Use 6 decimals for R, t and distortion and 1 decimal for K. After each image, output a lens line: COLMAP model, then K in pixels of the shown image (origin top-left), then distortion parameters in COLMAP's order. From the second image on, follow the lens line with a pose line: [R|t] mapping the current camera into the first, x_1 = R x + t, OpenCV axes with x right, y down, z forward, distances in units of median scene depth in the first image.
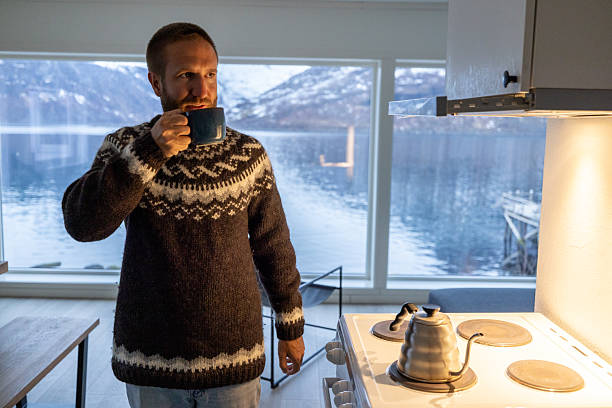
lens RADIAL K [[587.4, 0, 303.1], [0, 587.4, 192.2], [0, 0, 1]] dist [0.010684, 0.000000]
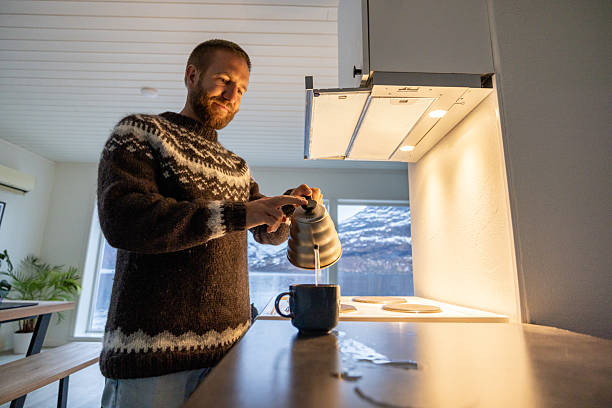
lens RADIAL K [[326.8, 0, 300.9], [0, 326.8, 201.4], [0, 0, 1]] dist [0.024544, -0.002311]
pose [[0.999997, -0.002472, 0.000614, 0.052592], [0.002539, 0.949419, -0.314002, 0.099336], [0.000193, 0.314003, 0.949422, 0.079297]]
